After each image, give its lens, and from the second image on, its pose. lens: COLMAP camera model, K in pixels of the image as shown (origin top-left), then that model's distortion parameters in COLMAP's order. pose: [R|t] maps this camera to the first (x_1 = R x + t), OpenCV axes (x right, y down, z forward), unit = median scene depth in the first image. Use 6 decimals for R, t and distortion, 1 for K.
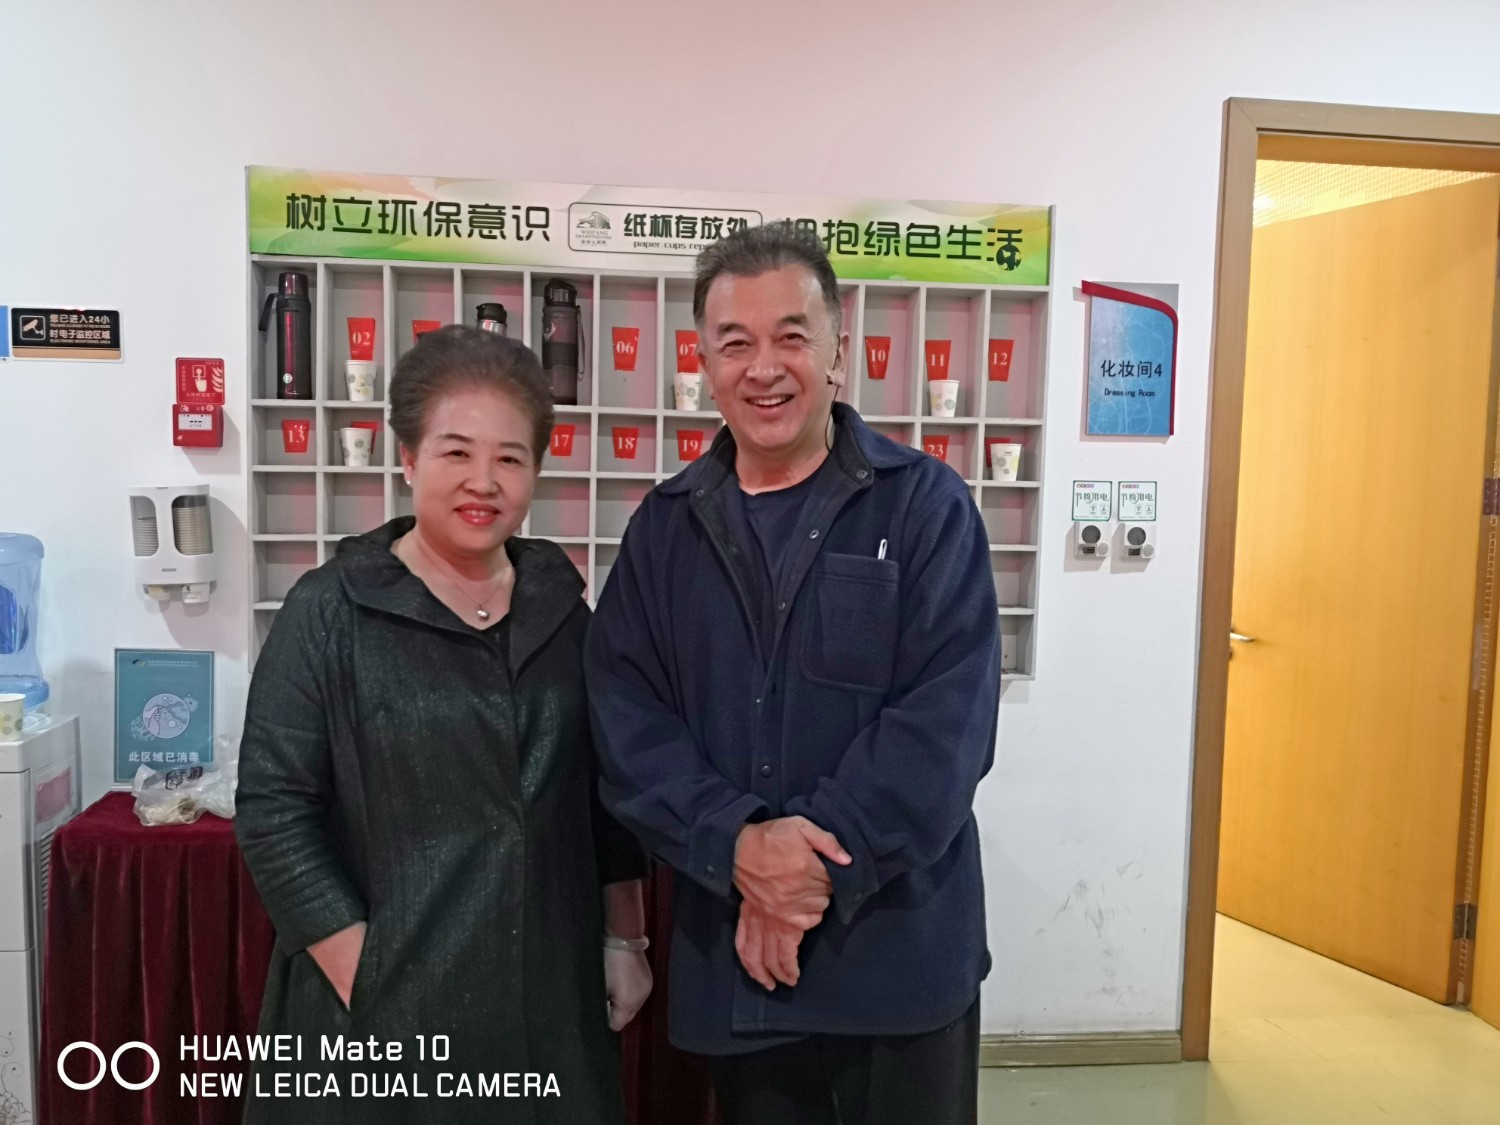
lens RADIAL K [[1230.9, 0, 720.1], [0, 1230.9, 597.5], [0, 0, 1]] dist [0.018464, -0.051344]
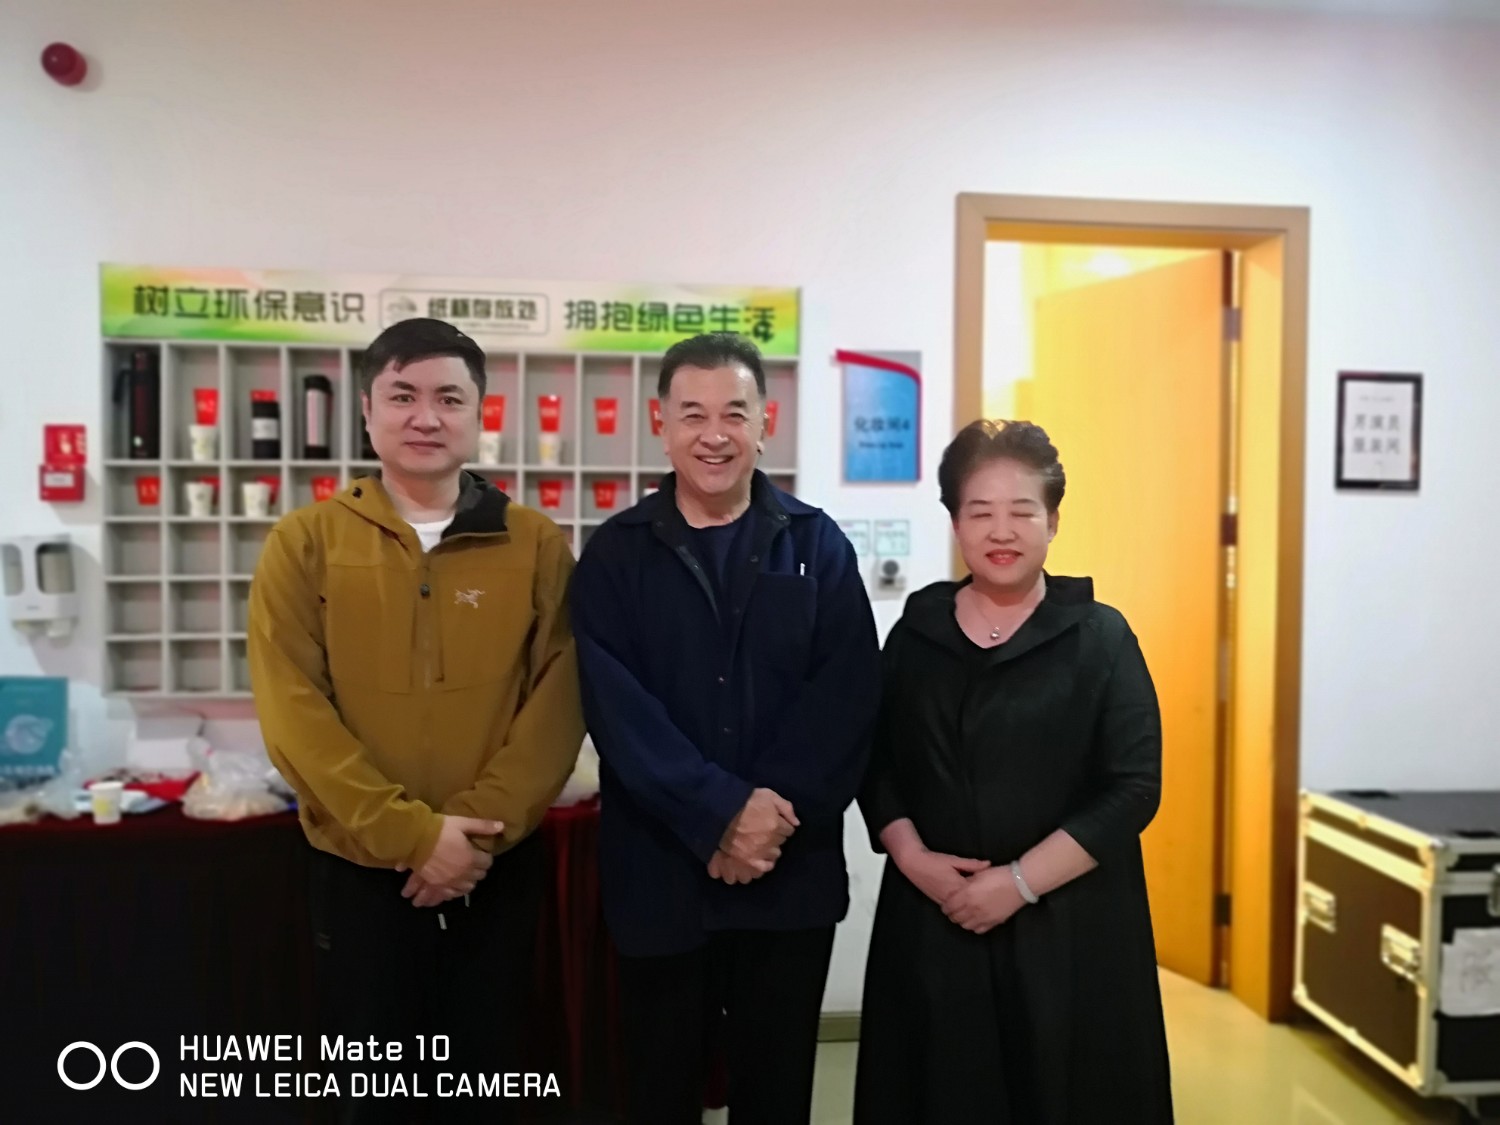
lens RADIAL K [[1230.9, 0, 743.1], [0, 1230.9, 589.7], [0, 0, 1]] dist [0.018464, -0.051344]
pose [[0.999783, -0.013908, 0.015532, 0.198200], [0.014649, 0.998708, -0.048662, 0.026597], [-0.014835, 0.048879, 0.998695, -0.161119]]
